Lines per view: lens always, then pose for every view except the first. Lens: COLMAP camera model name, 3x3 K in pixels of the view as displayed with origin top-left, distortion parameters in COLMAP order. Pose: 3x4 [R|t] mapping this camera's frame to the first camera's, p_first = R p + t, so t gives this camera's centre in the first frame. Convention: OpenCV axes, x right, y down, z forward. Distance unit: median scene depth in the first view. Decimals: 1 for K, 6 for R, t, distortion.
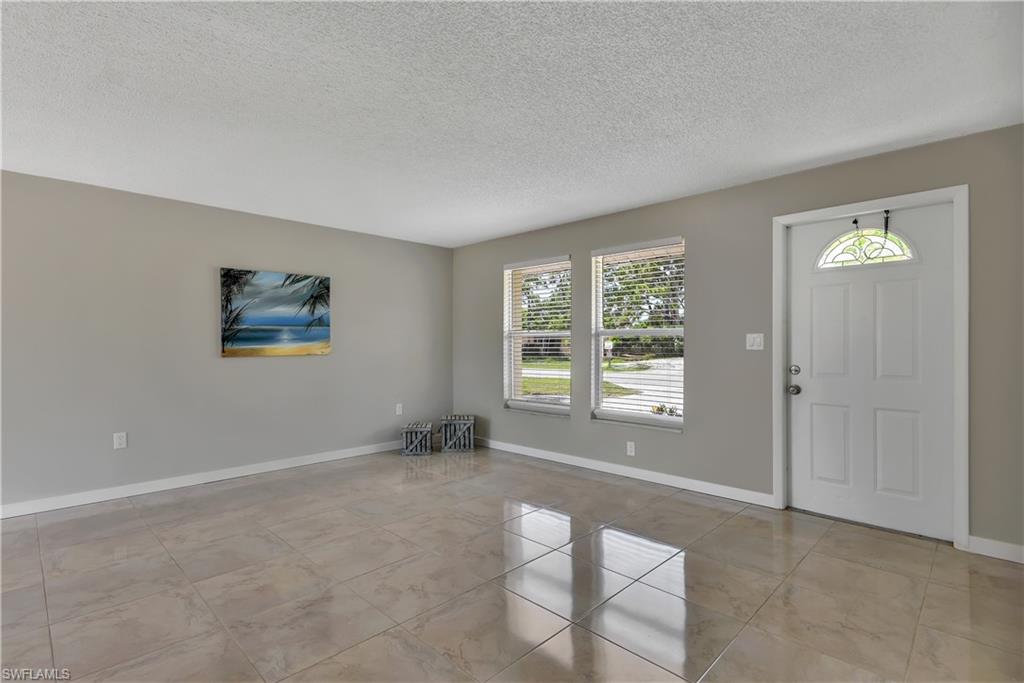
lens RADIAL K [[489.0, 0, 510.5], [0, 489.0, 343.0], [0, 0, 1]] dist [0.003195, 0.000197]
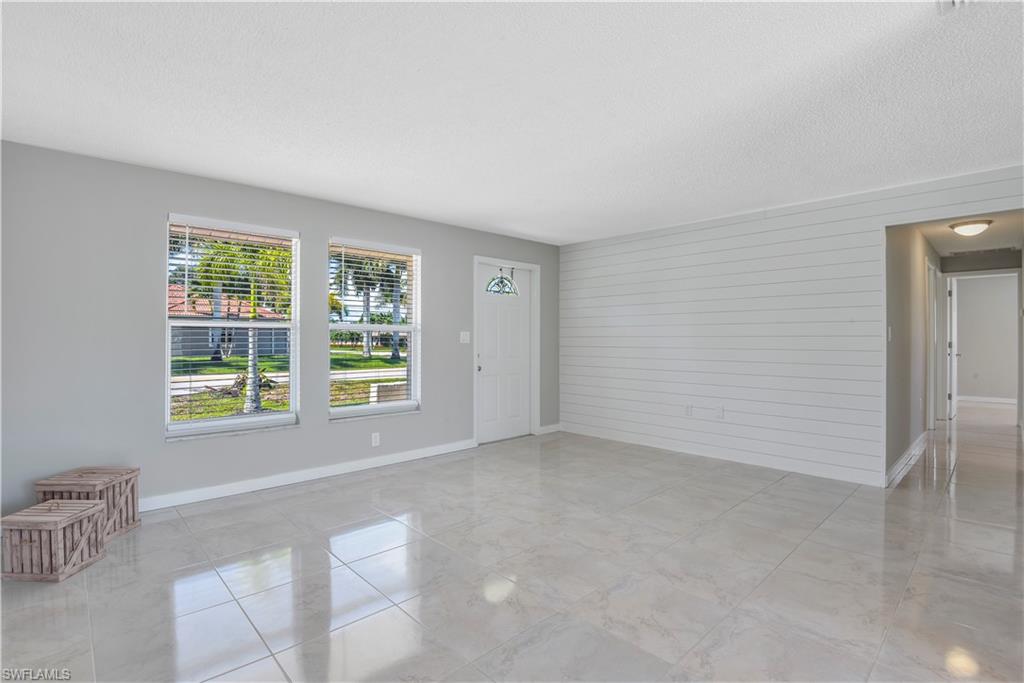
lens RADIAL K [[481.6, 0, 503.9], [0, 481.6, 336.9], [0, 0, 1]] dist [-0.028579, -0.000785]
pose [[0.043294, 0.003114, 0.999058, -0.932570], [-0.005247, 0.999982, -0.002889, -0.001069], [-0.999049, -0.005117, 0.043310, 0.832818]]
